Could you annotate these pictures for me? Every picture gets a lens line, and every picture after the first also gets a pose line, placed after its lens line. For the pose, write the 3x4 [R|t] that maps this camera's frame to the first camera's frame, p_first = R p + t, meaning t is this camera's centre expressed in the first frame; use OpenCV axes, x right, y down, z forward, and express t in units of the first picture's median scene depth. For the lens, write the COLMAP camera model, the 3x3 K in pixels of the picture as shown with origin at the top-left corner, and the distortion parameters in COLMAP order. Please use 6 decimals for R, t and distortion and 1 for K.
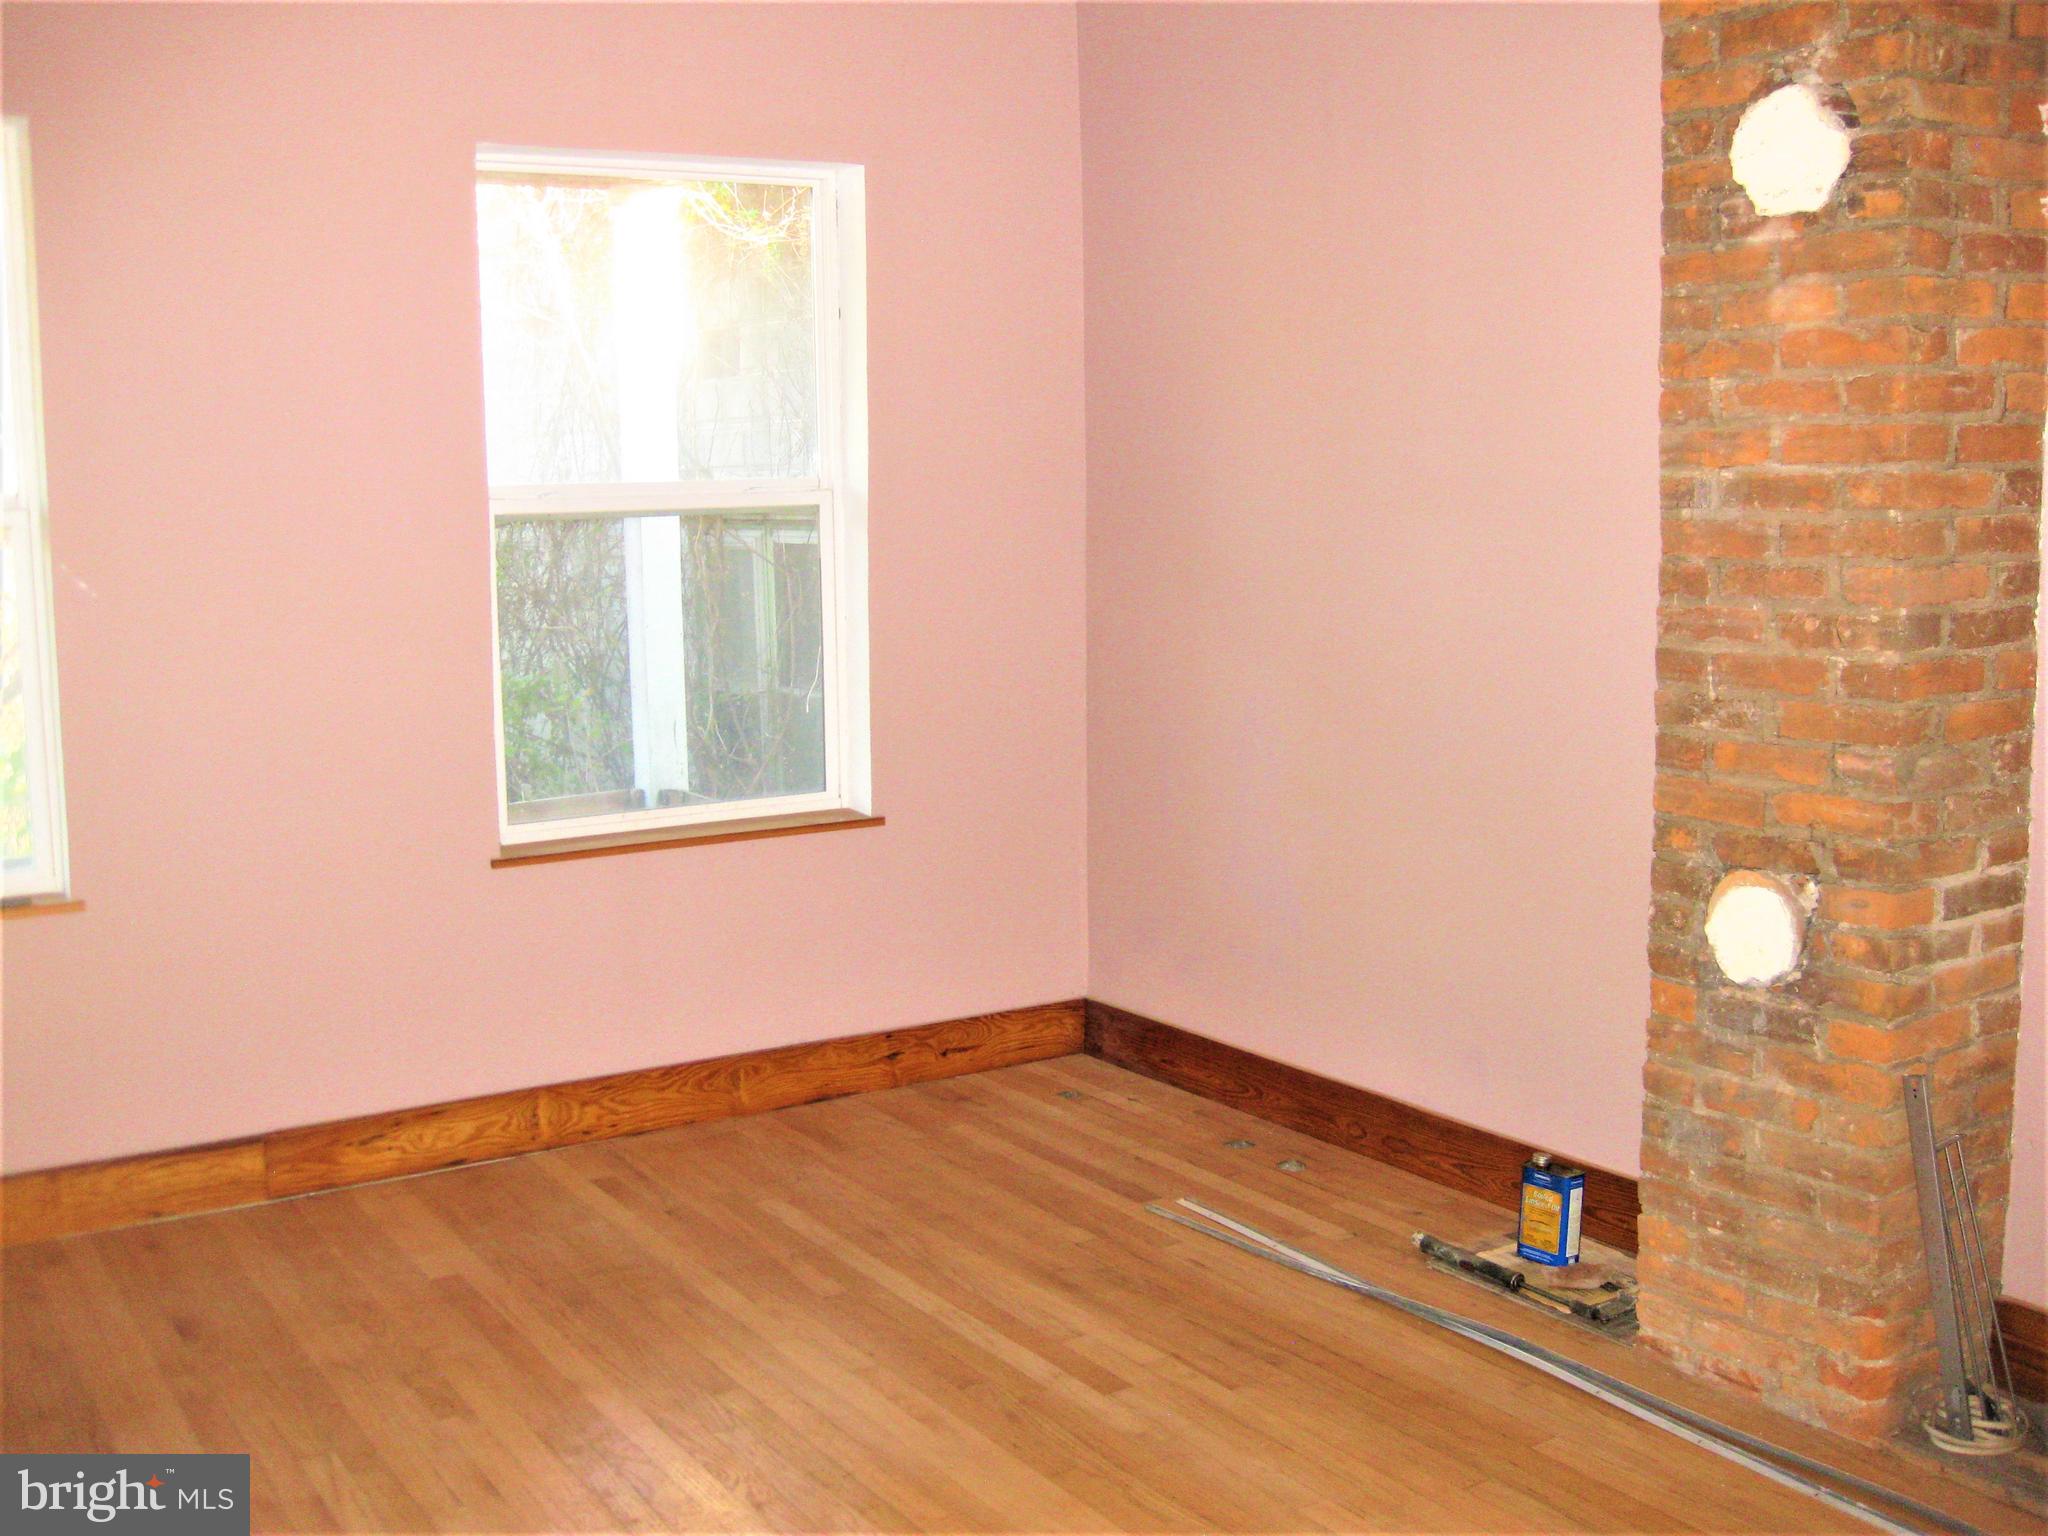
lens RADIAL K [[2227.4, 0, 1024.4], [0, 2227.4, 762.1], [0, 0, 1]] dist [-0.015395, 0.000000]
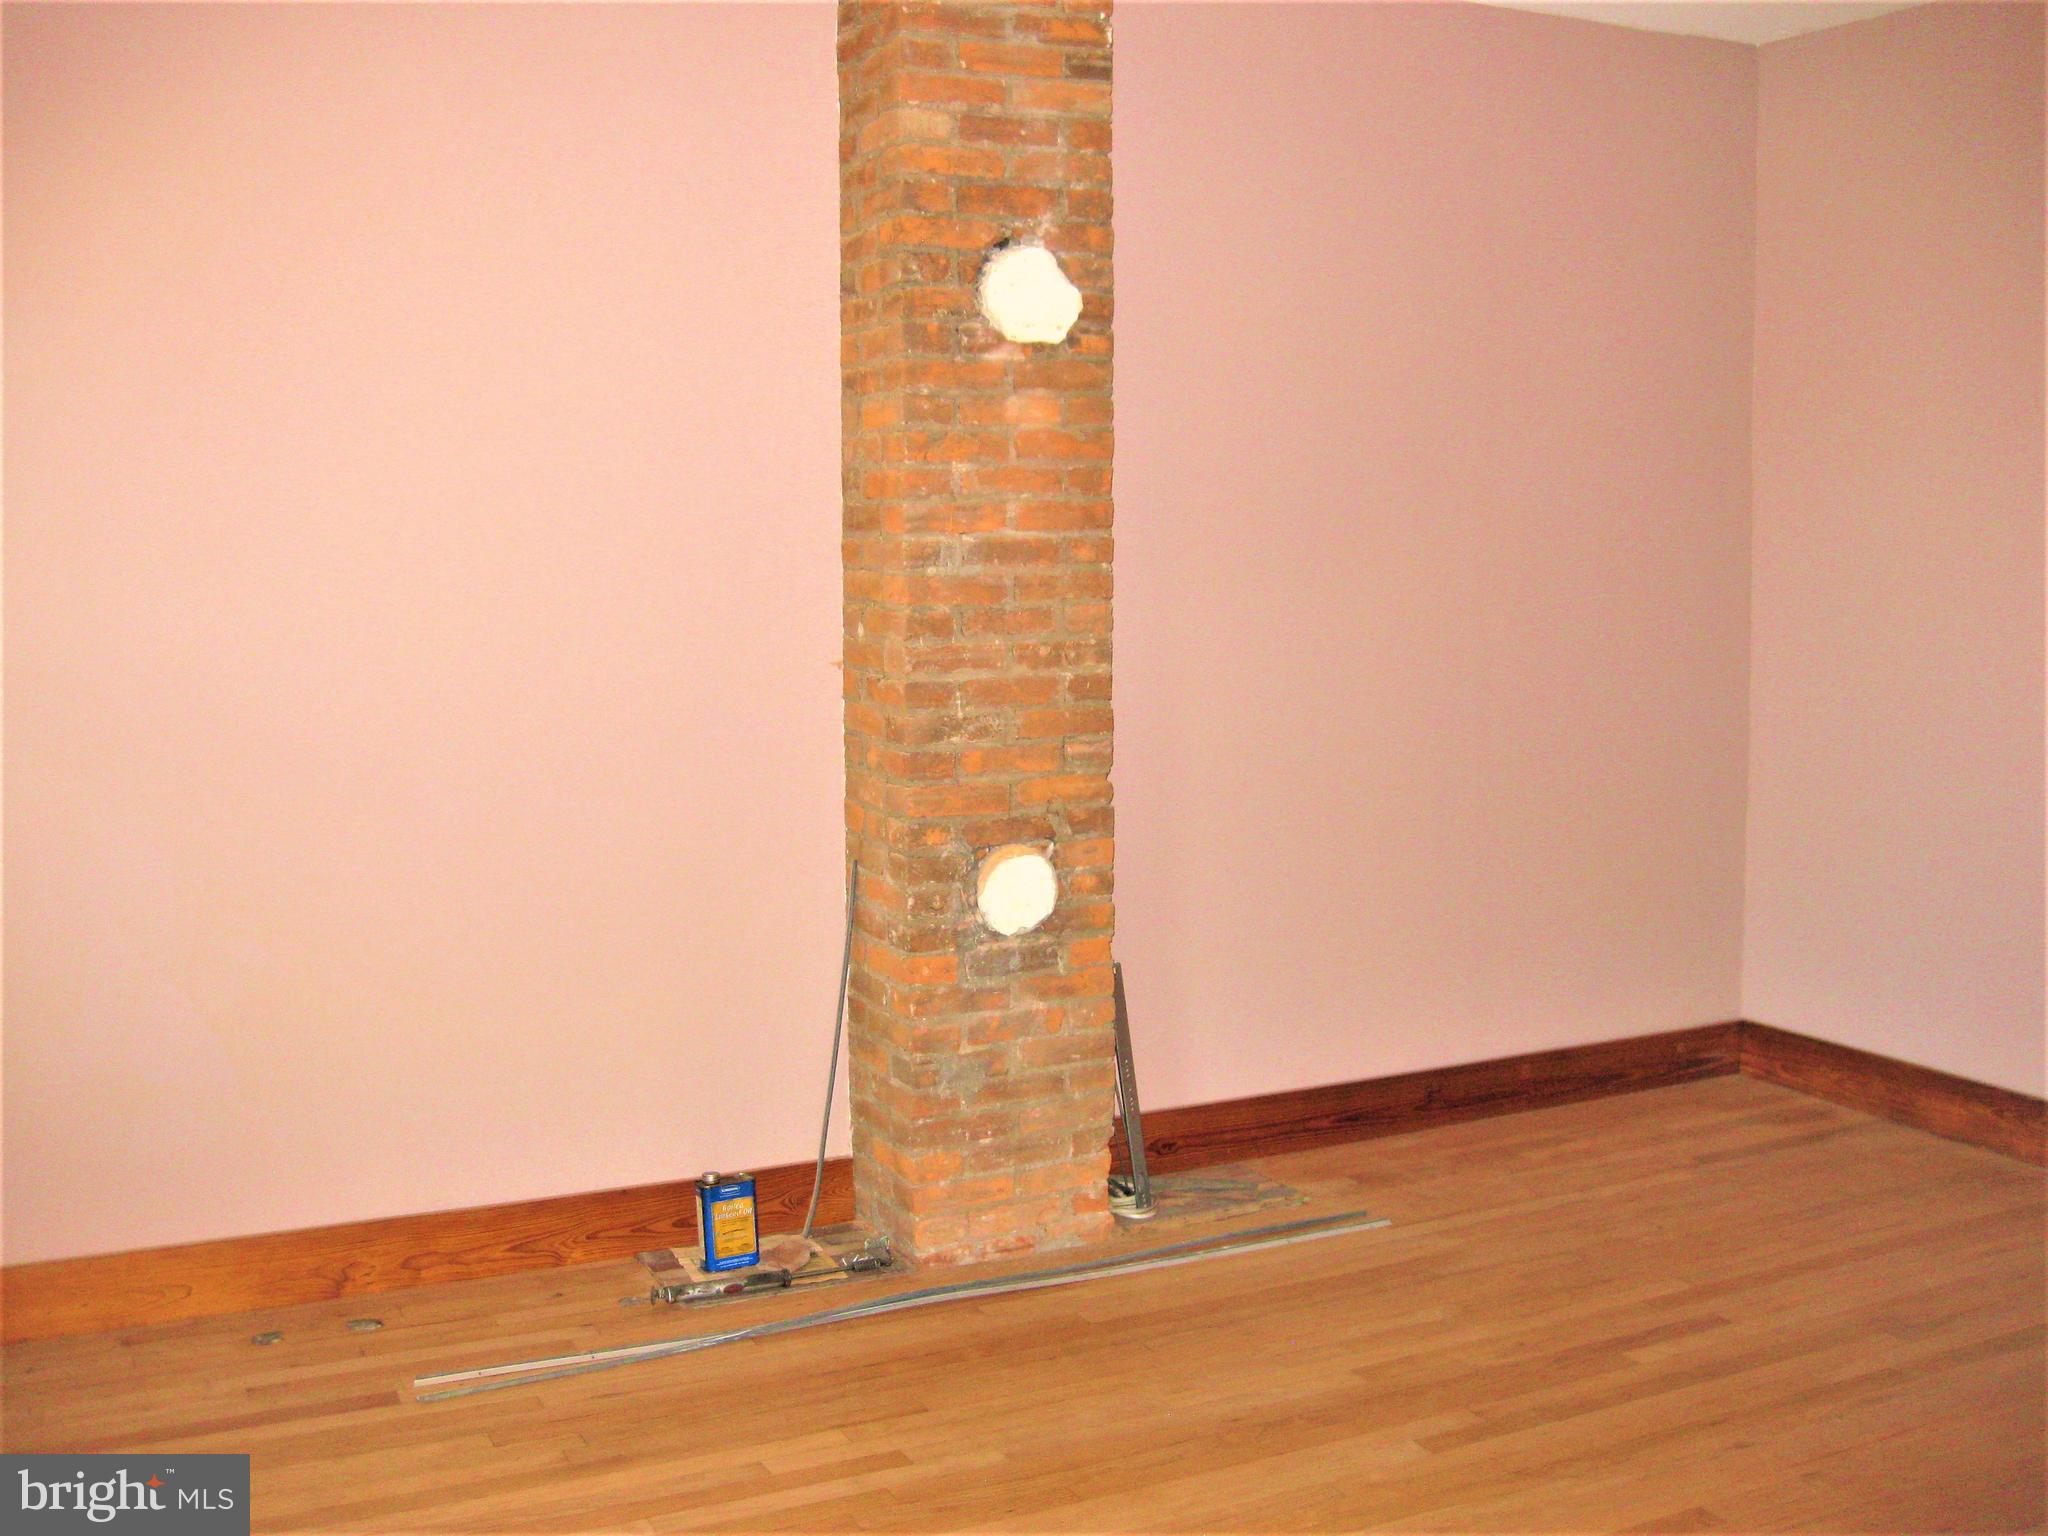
lens RADIAL K [[2227.4, 0, 1024.8], [0, 2227.4, 773.7], [0, 0, 1]] dist [-0.015395, 0.000000]
pose [[0.123563, -0.097372, 0.987548, -0.951769], [0.136325, 0.987404, 0.080300, -0.095697], [-0.982928, 0.124705, 0.135280, 0.820949]]
